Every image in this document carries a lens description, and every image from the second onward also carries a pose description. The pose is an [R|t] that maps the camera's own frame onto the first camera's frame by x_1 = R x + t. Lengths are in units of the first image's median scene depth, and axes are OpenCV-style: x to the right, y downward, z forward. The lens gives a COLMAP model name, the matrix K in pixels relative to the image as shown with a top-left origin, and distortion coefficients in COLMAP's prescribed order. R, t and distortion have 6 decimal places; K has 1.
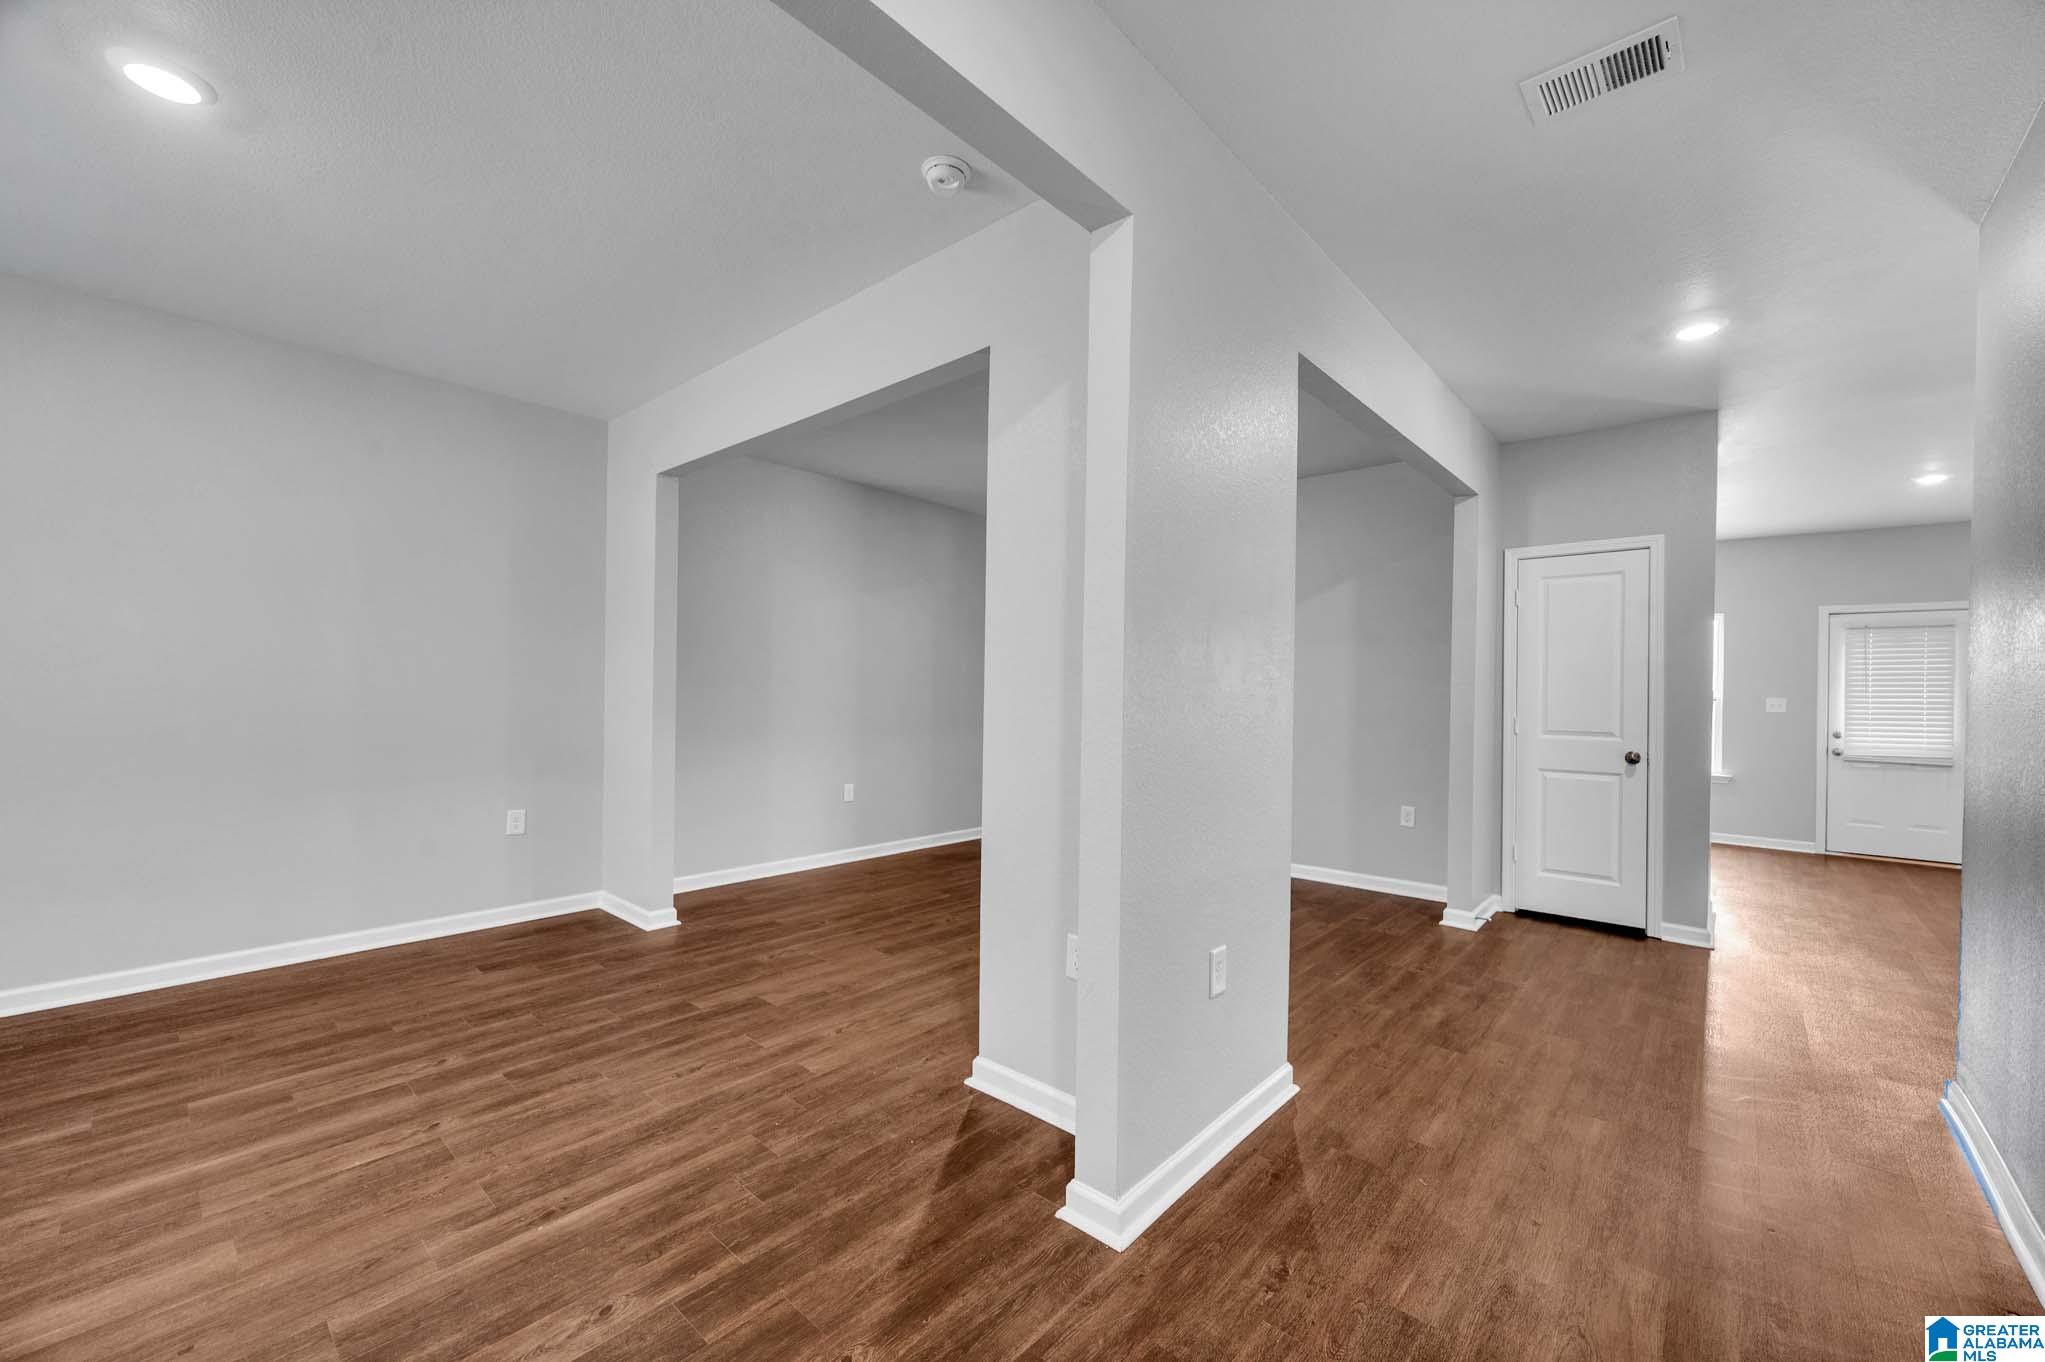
lens RADIAL K [[827.2, 0, 1023.4], [0, 827.2, 686.1], [0, 0, 1]] dist [0.001500, 0.000234]
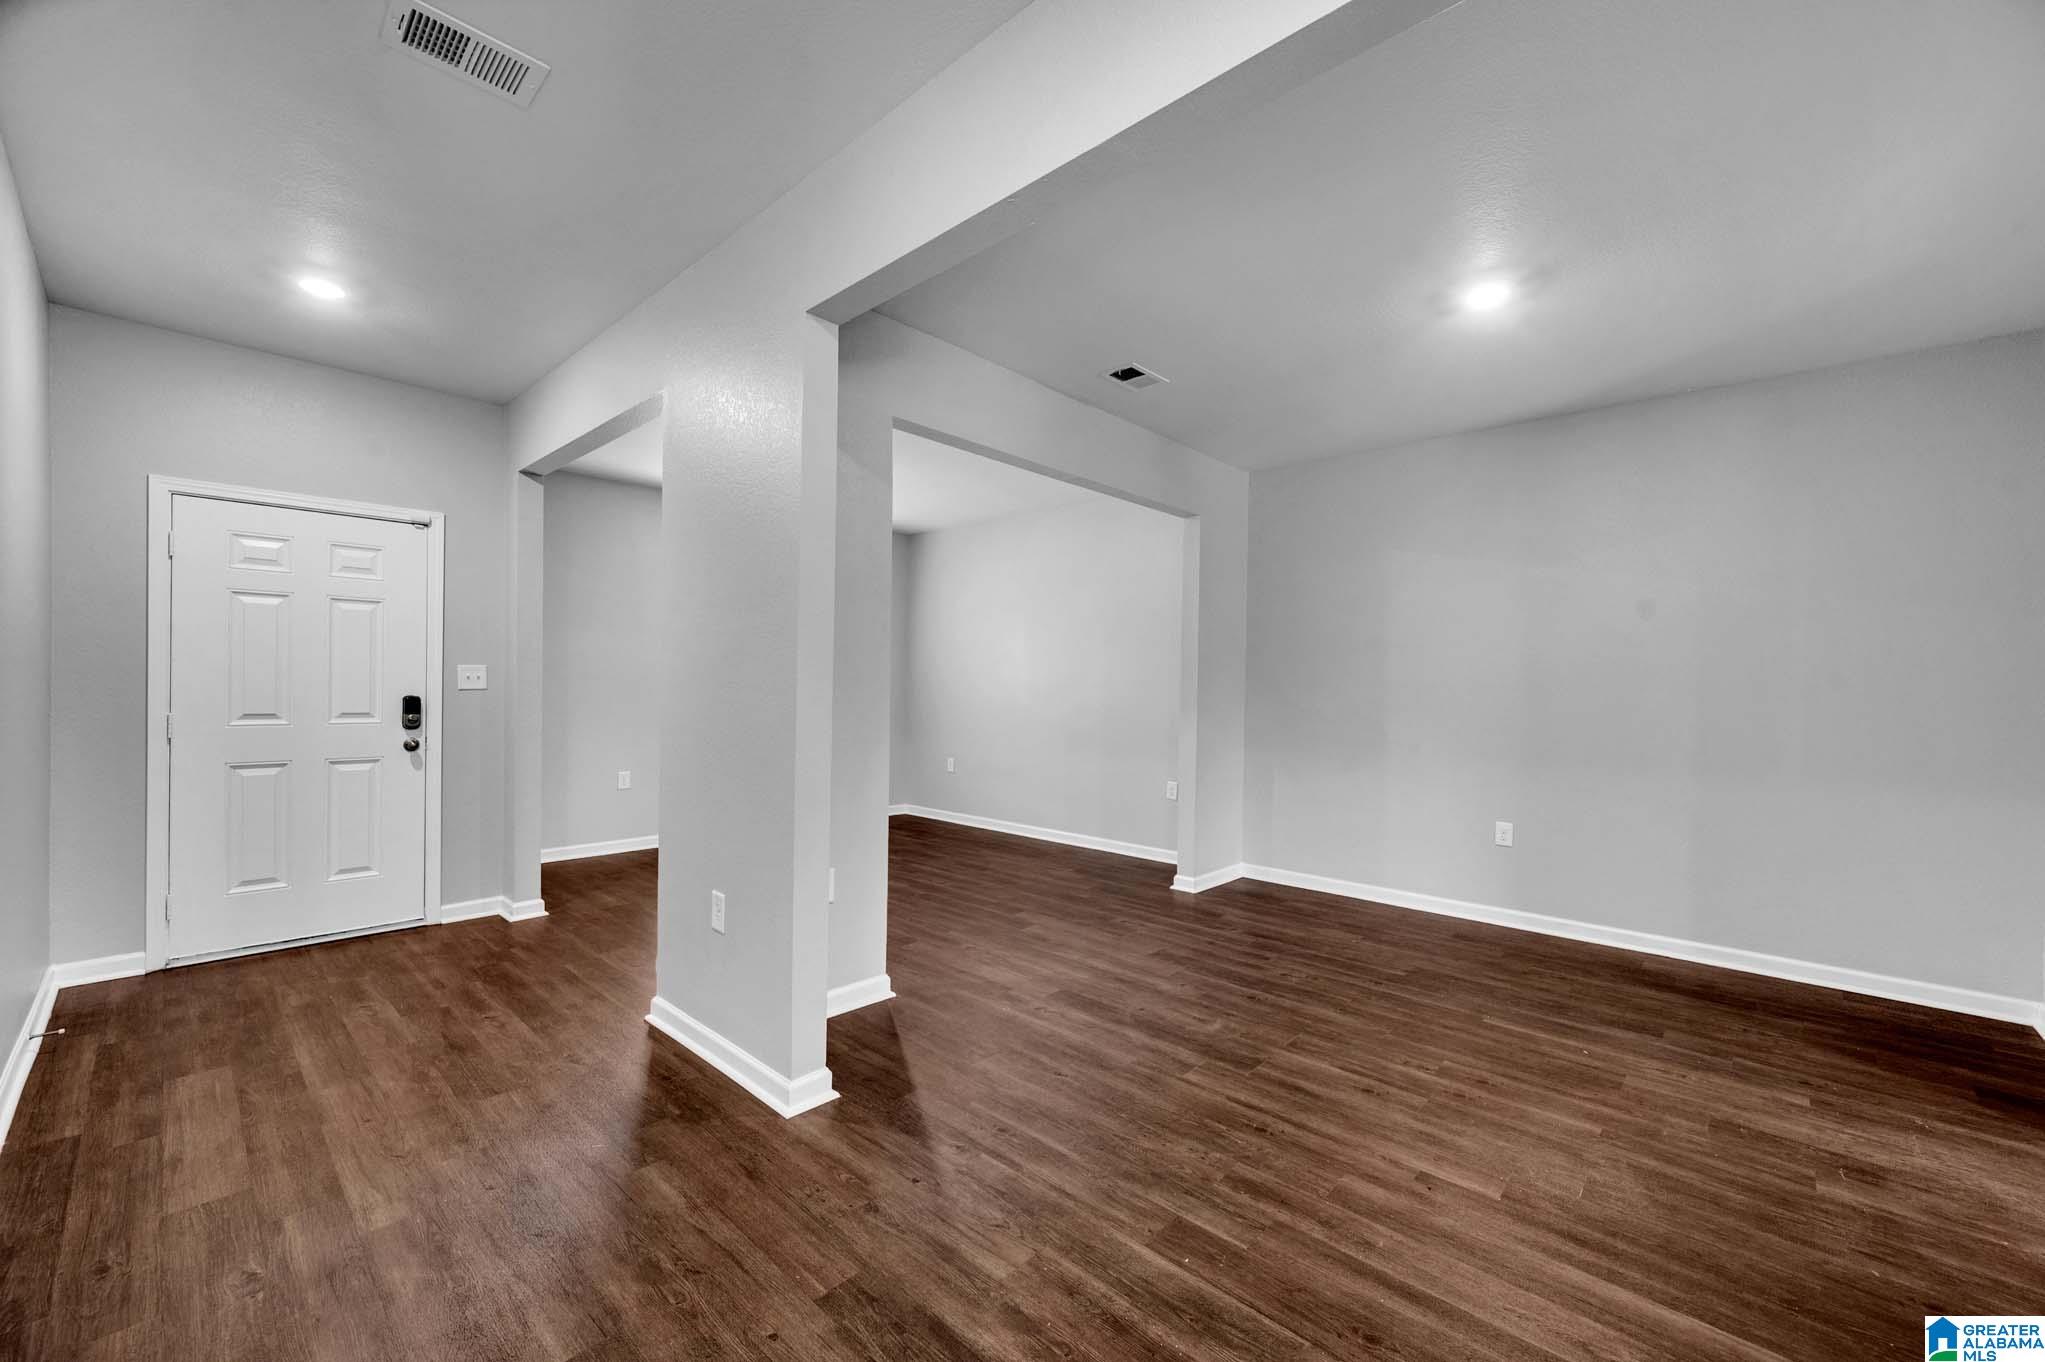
lens RADIAL K [[827.2, 0, 1022.4], [0, 827.2, 687.0], [0, 0, 1]] dist [0.001500, 0.000234]
pose [[-0.058399, -0.019088, -0.998111, 0.877616], [-0.010794, 0.999771, -0.018489, 0.021338], [0.998235, 0.009694, -0.058592, 0.929601]]
